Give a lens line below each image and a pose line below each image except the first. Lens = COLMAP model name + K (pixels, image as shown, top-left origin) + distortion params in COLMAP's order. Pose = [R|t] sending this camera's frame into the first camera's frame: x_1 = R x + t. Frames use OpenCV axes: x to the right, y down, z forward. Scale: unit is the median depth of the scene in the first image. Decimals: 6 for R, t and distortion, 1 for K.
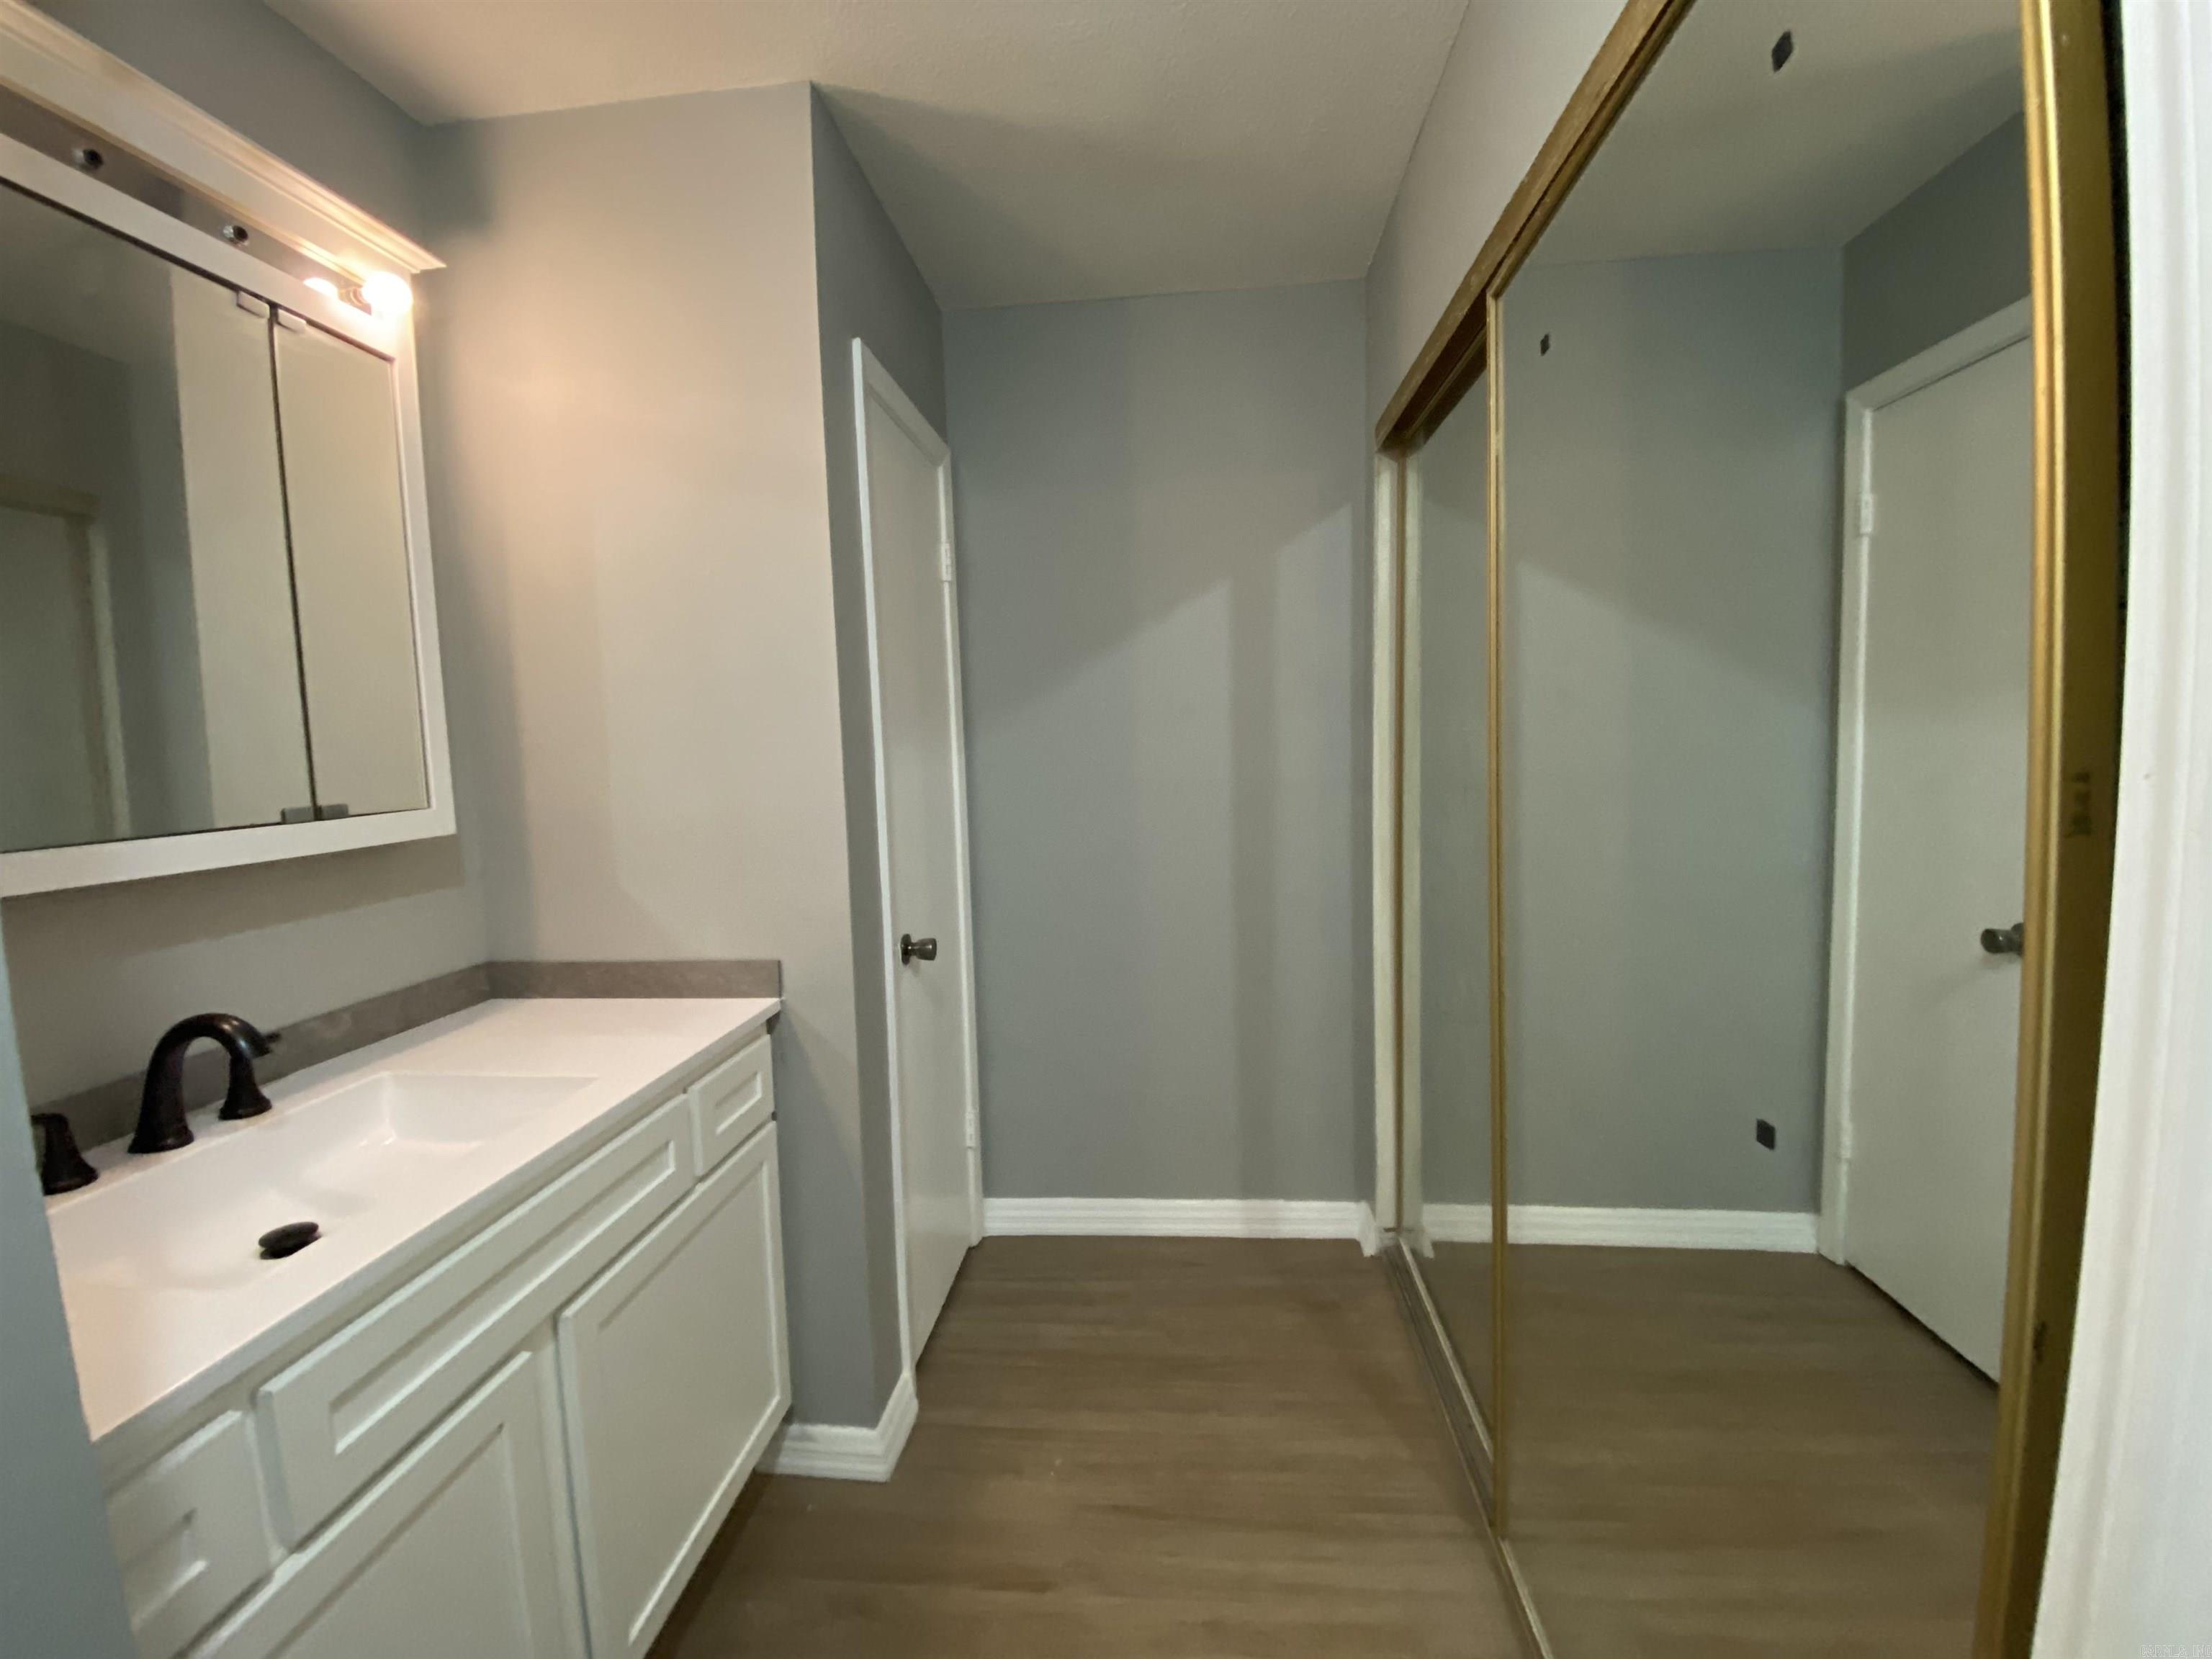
lens RADIAL K [[912.5, 0, 1115.5], [0, 912.5, 810.2], [0, 0, 1]] dist [0.000429, -0.009721]
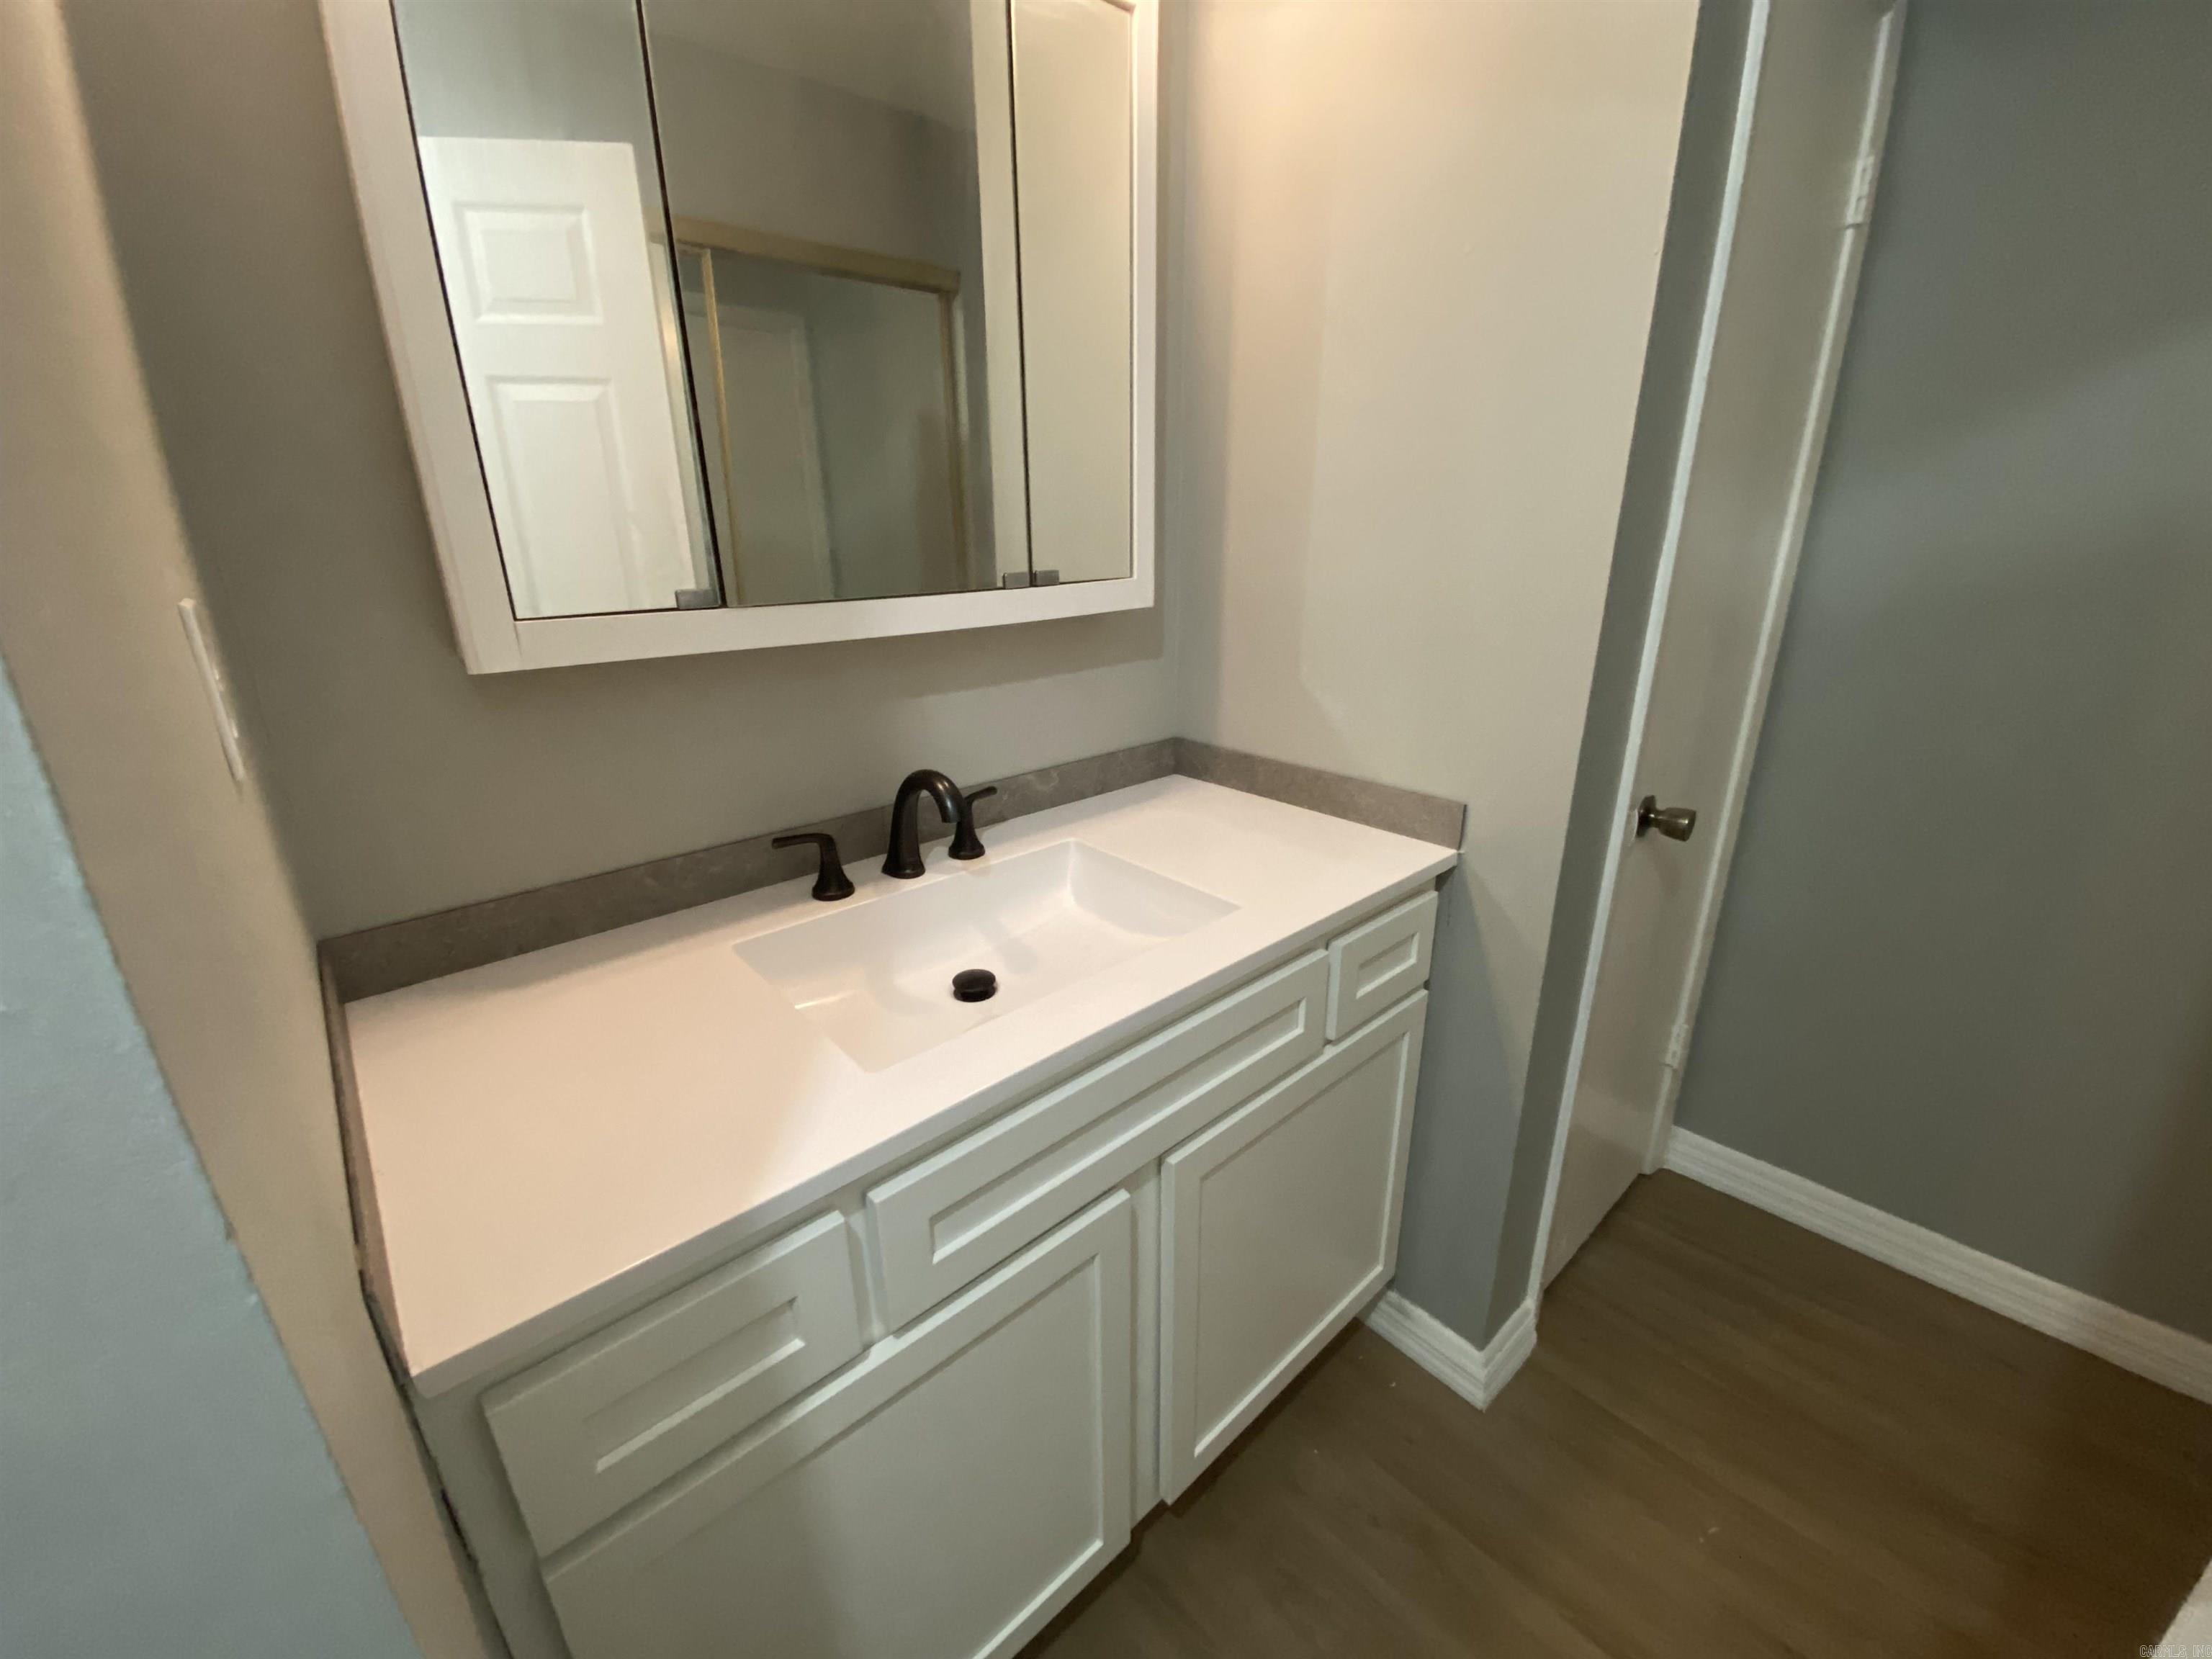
lens RADIAL K [[892.9, 0, 1100.1], [0, 892.9, 820.0], [0, 0, 1]] dist [0.031937, -0.027402]
pose [[0.730346, 0.232940, -0.642132, -0.116967], [-0.062359, 0.958869, 0.276914, -0.017887], [0.680225, -0.162201, 0.714832, 0.273602]]
